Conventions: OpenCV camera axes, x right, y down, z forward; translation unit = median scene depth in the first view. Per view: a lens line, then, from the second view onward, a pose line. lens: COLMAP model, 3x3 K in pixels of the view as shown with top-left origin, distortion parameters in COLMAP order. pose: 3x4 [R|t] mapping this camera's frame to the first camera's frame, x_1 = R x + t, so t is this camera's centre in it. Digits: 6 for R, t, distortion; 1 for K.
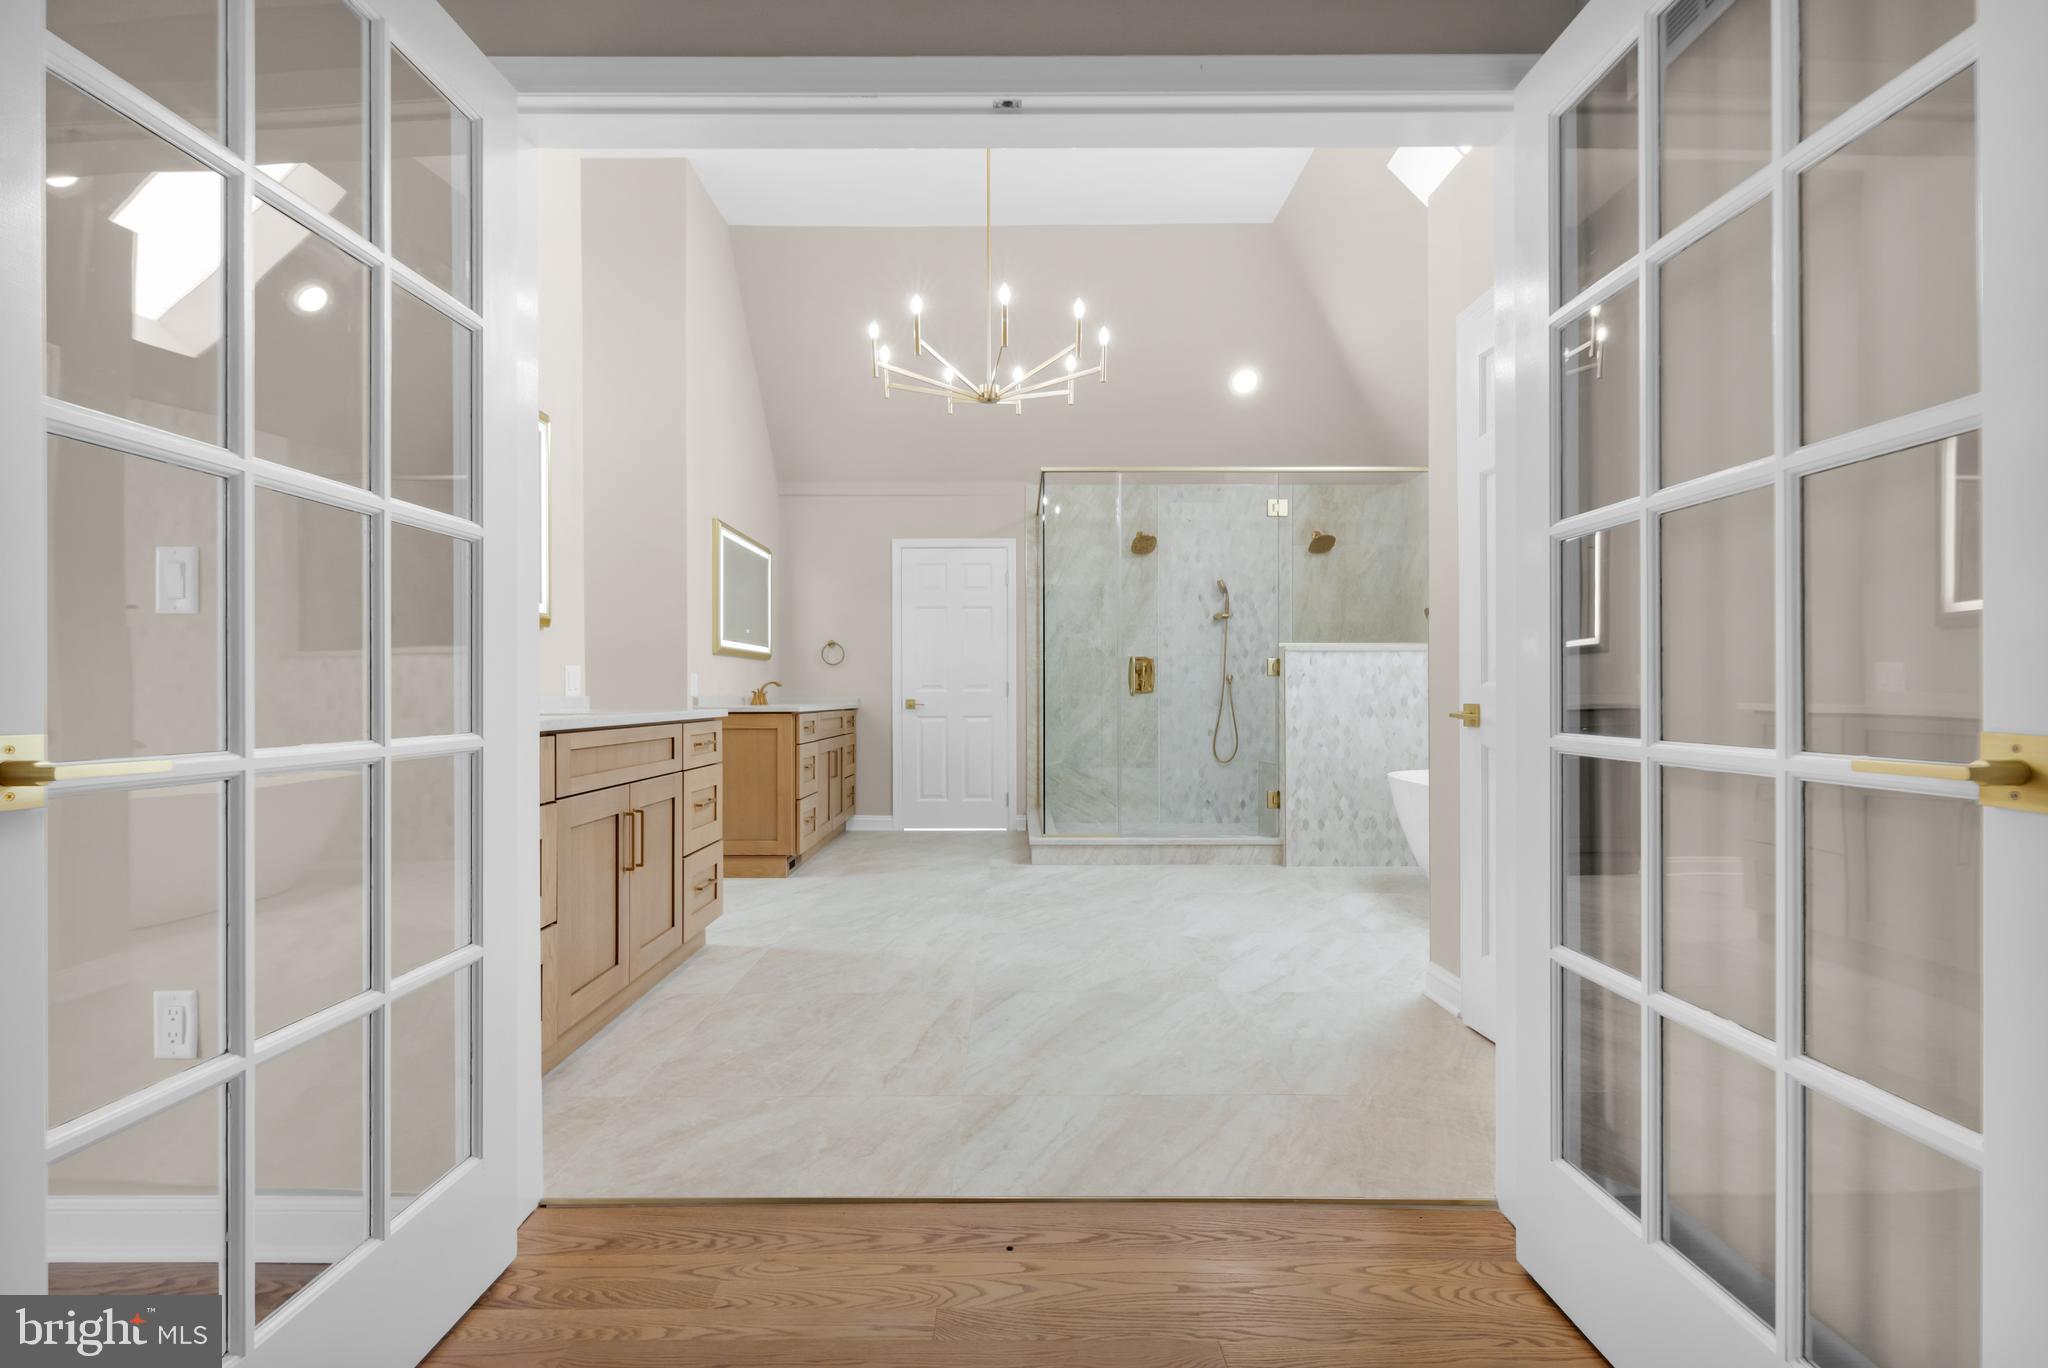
lens RADIAL K [[945.8, 0, 1024.0], [0, 945.8, 684.0], [0, 0, 1]] dist [-0.000062, -0.000021]
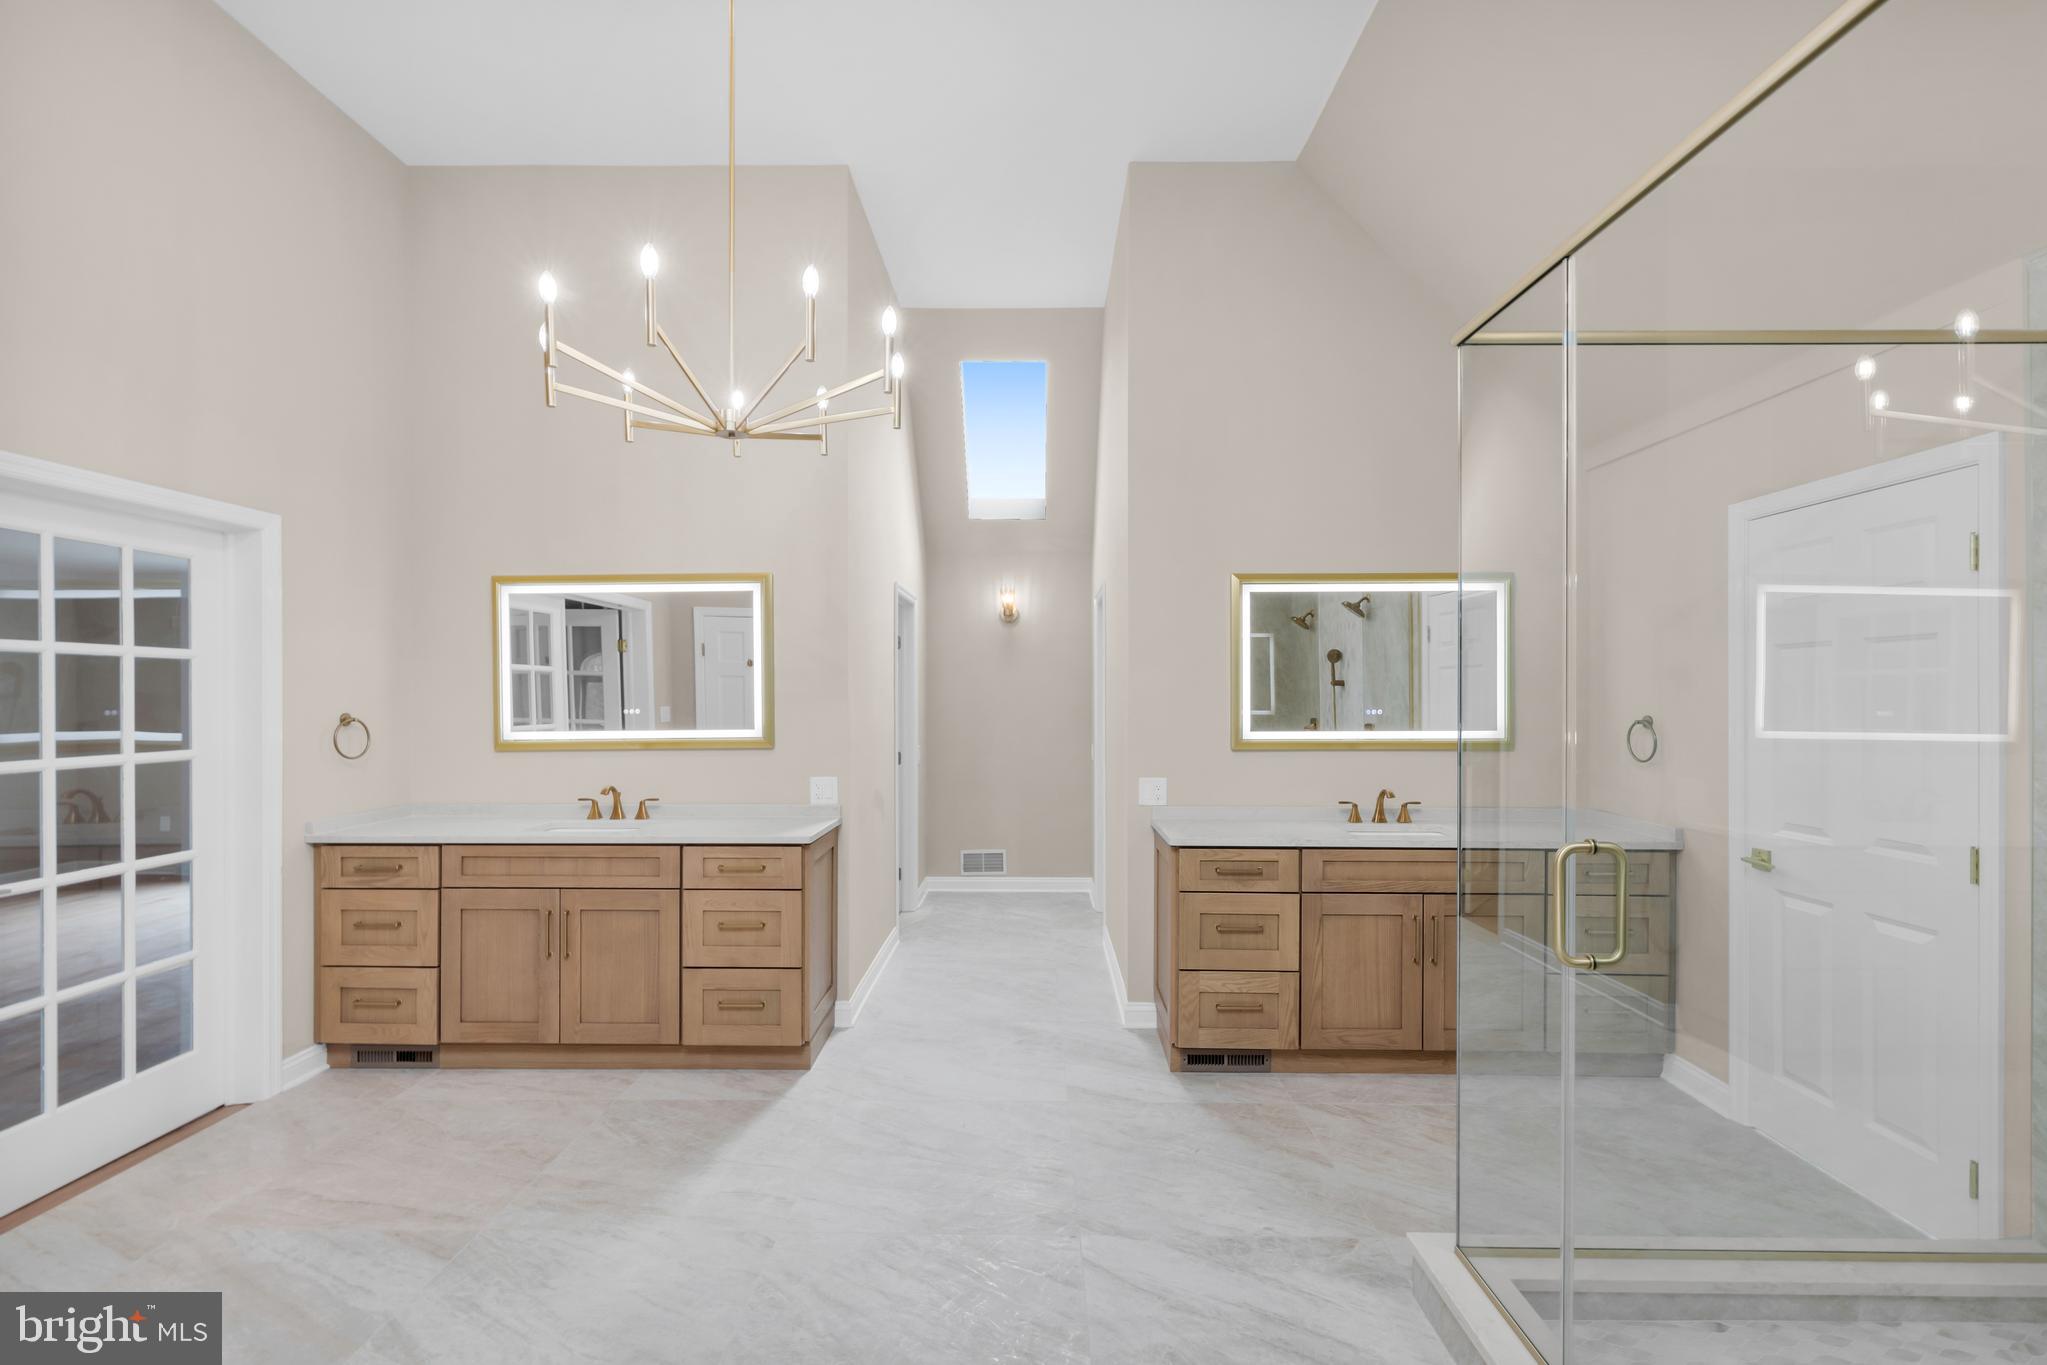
lens RADIAL K [[927.2, 0, 1023.5], [0, 927.2, 682.5], [0, 0, 1]] dist [0.001740, 0.000157]
pose [[-0.013721, -0.007133, -0.999880, 0.430756], [0.008243, 0.999940, -0.007246, -0.082409], [0.999872, -0.008342, -0.013662, 0.843923]]
